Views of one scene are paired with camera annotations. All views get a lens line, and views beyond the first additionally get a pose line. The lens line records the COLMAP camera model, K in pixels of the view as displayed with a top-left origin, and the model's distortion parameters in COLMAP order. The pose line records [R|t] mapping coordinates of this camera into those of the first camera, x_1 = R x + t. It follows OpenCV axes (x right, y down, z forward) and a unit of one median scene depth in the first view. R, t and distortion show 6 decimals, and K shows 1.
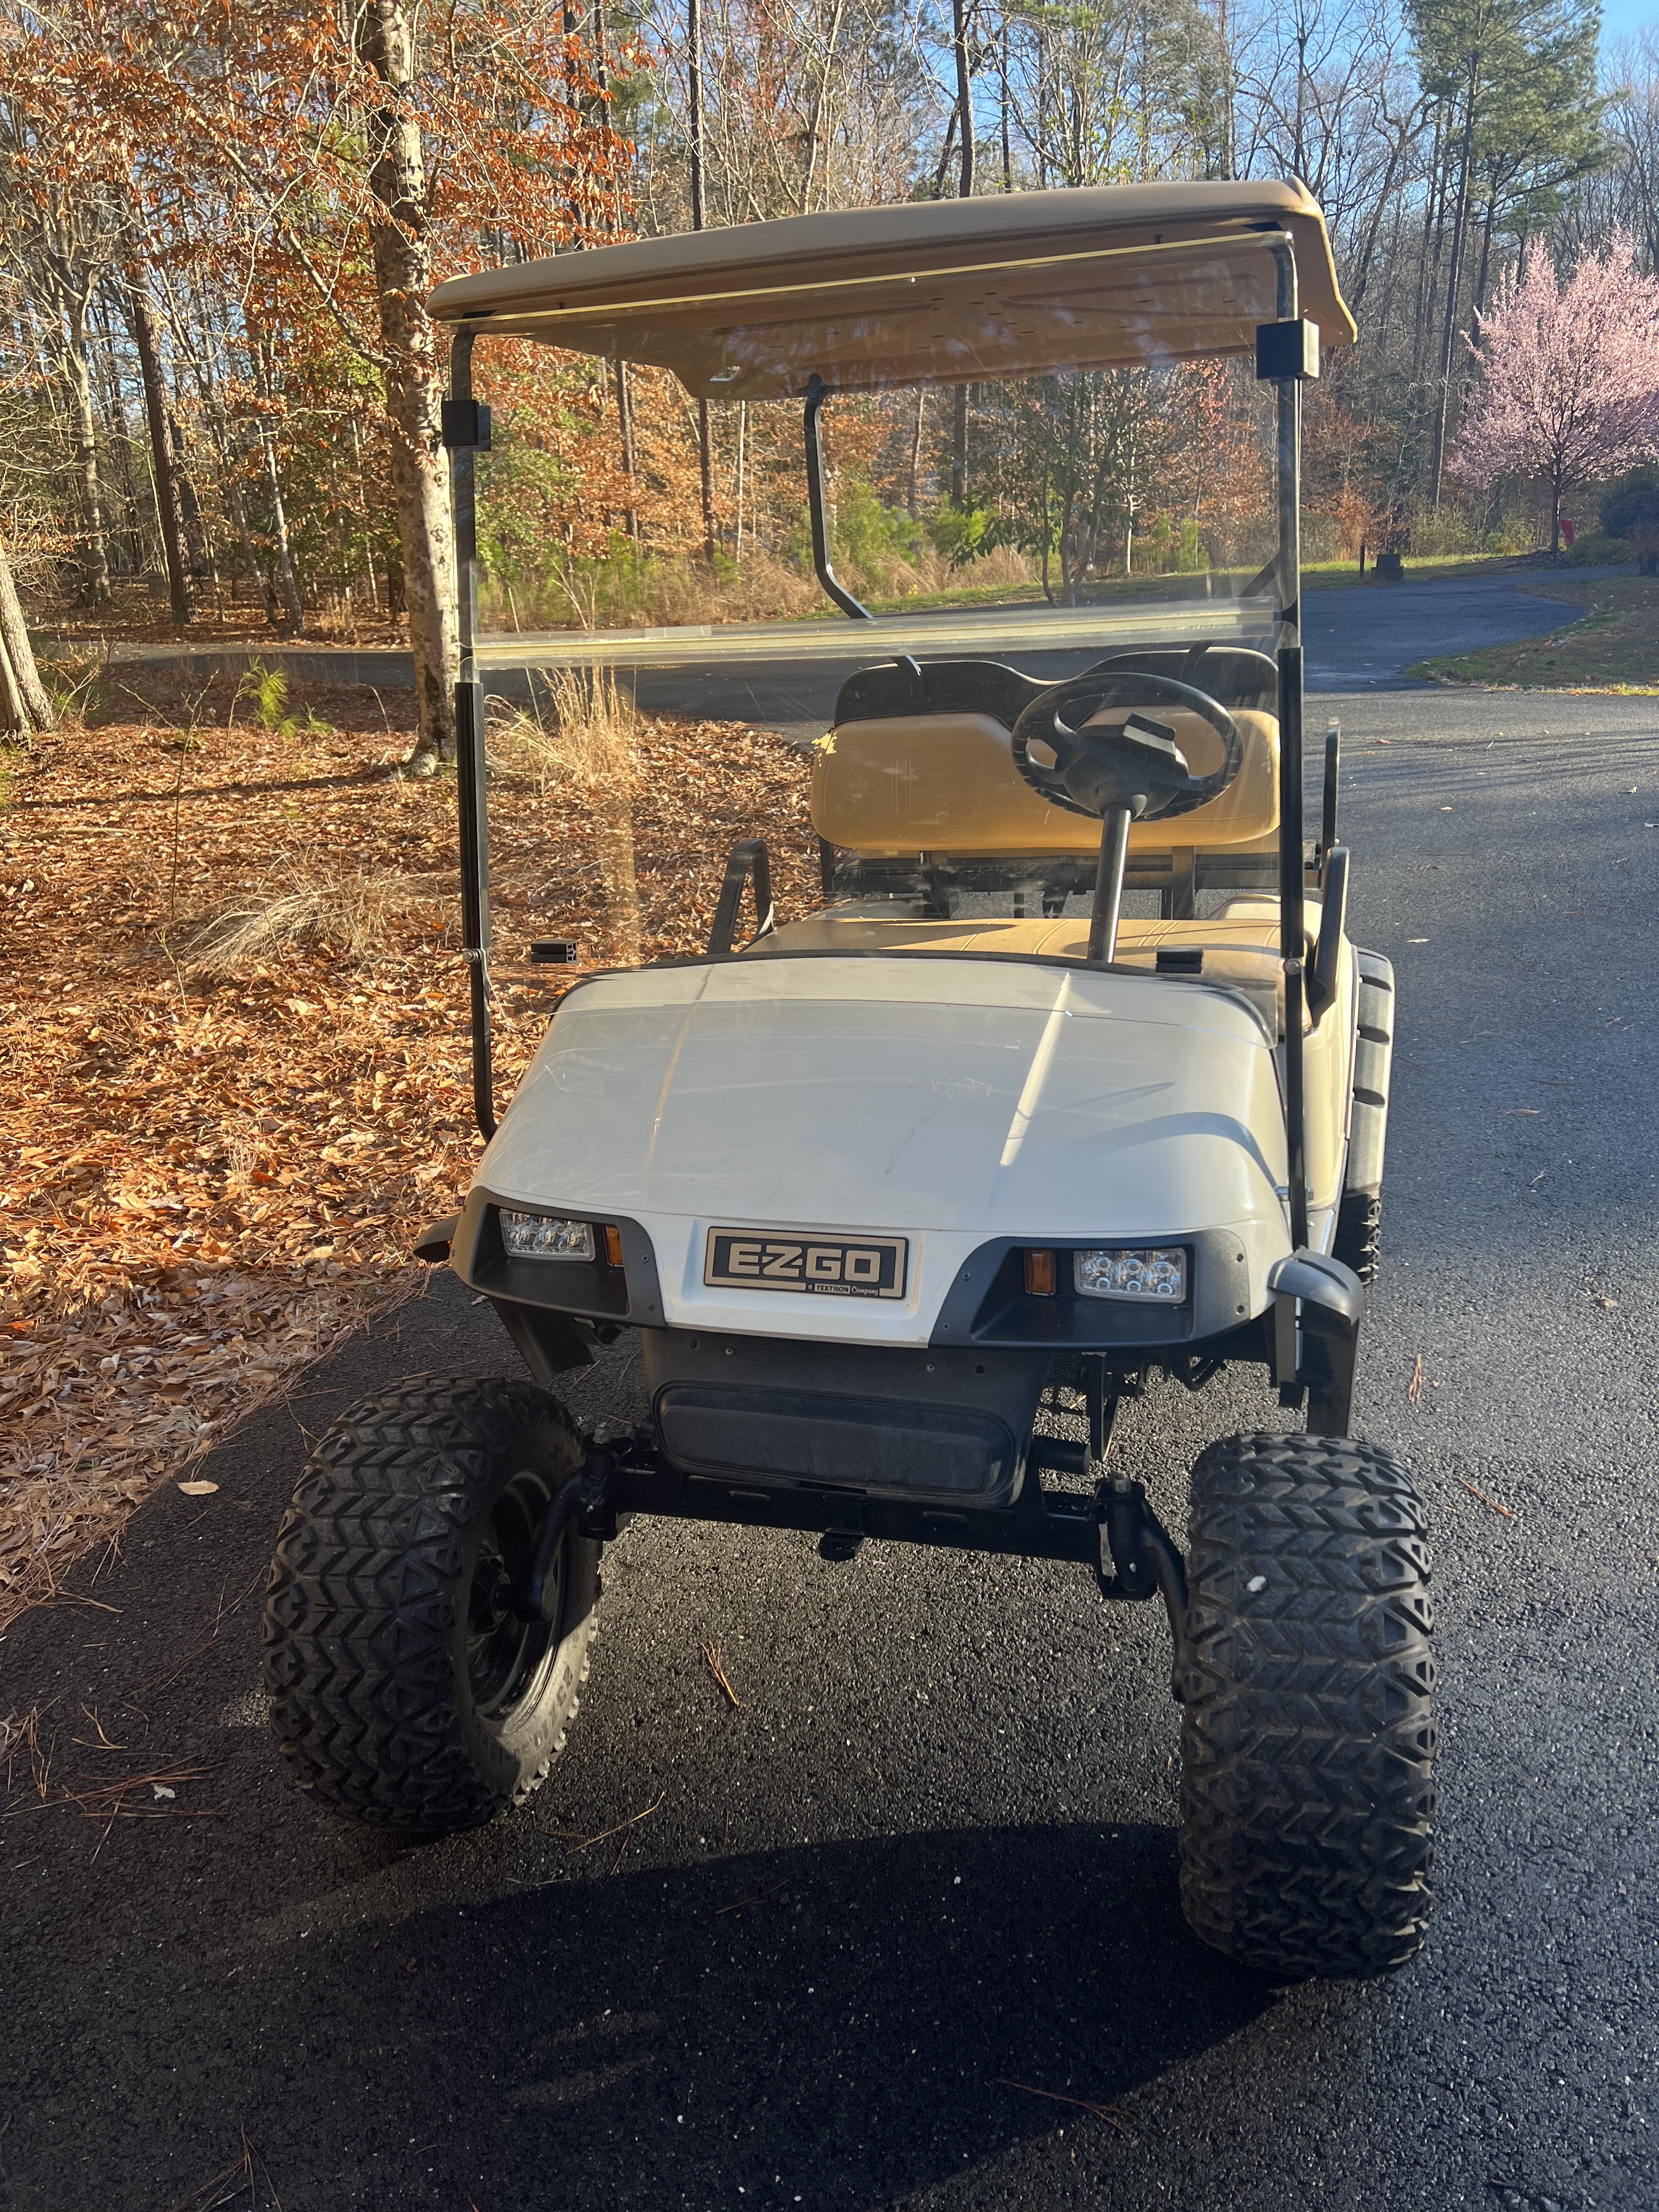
lens RADIAL K [[1668.8, 0, 819.1], [0, 1668.8, 1093.2], [0, 0, 1]] dist [0.058457, -0.075509]
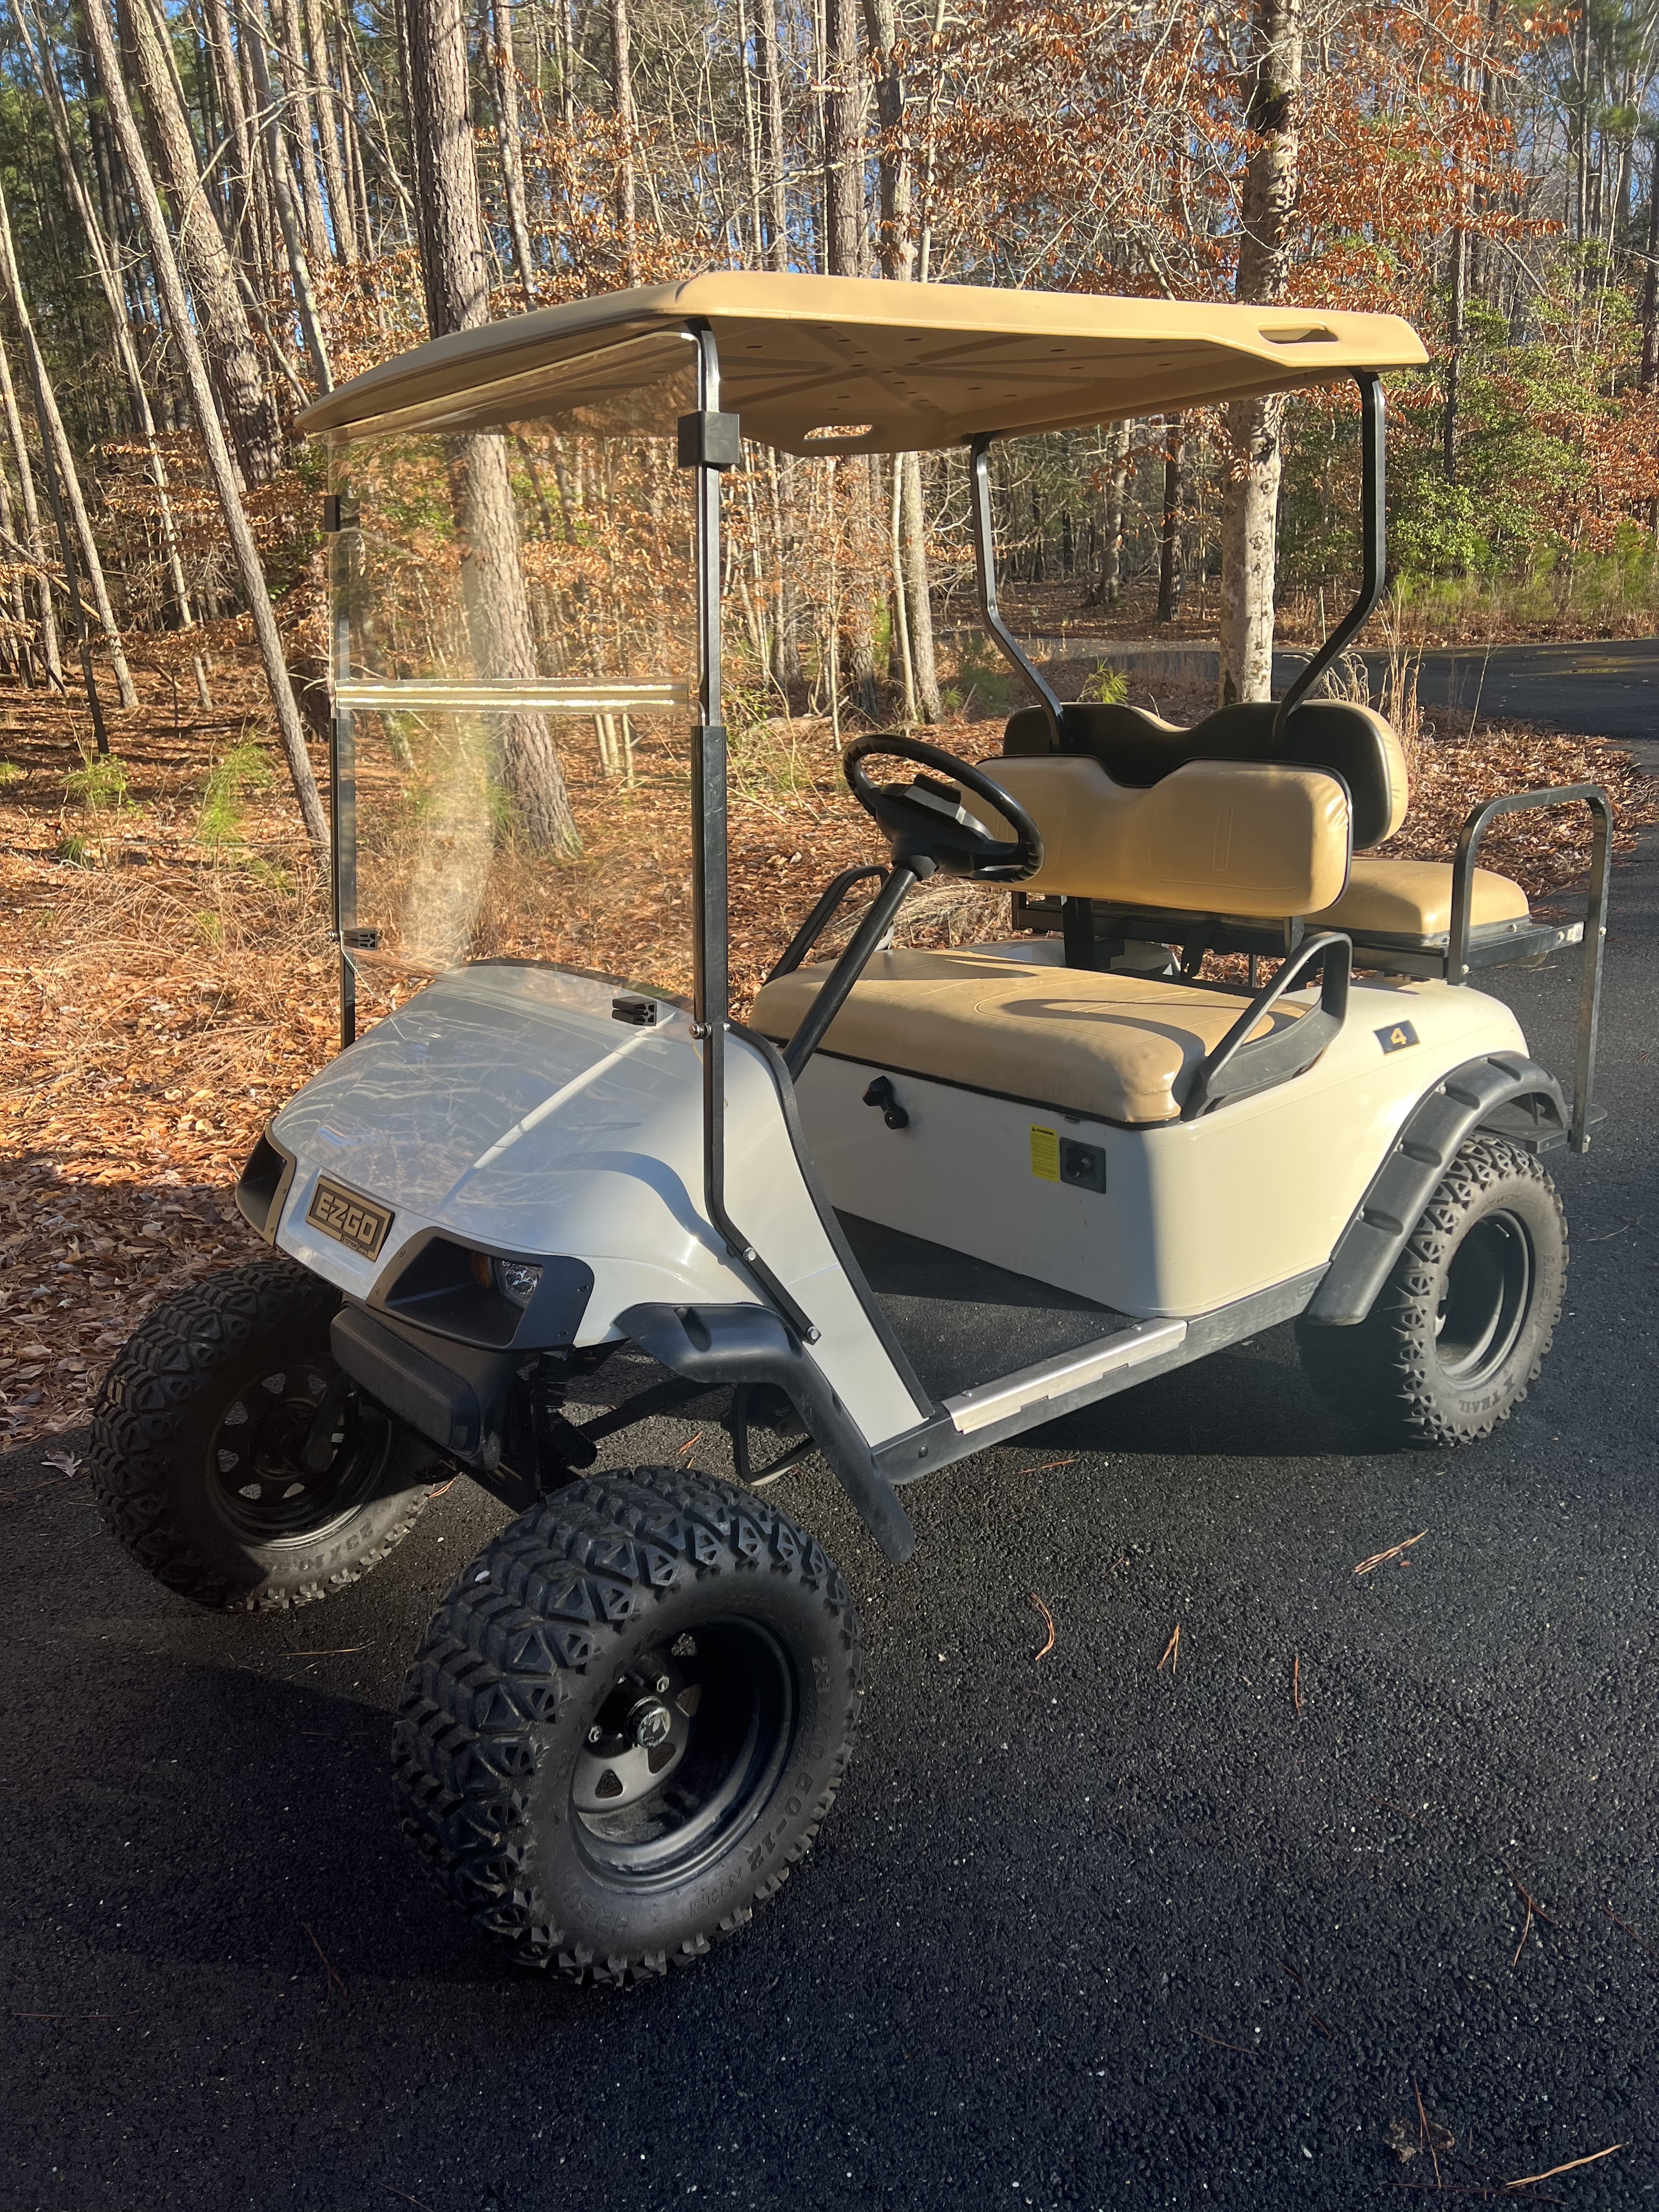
lens RADIAL K [[1686.9, 0, 868.4], [0, 1686.9, 1106.7], [0, 0, 1]] dist [0.007554, 0.037460]
pose [[0.830352, 0.165315, -0.532152, 0.177469], [-0.159608, 0.985527, 0.057111, -0.020065], [0.533892, 0.037514, 0.844720, 0.033737]]
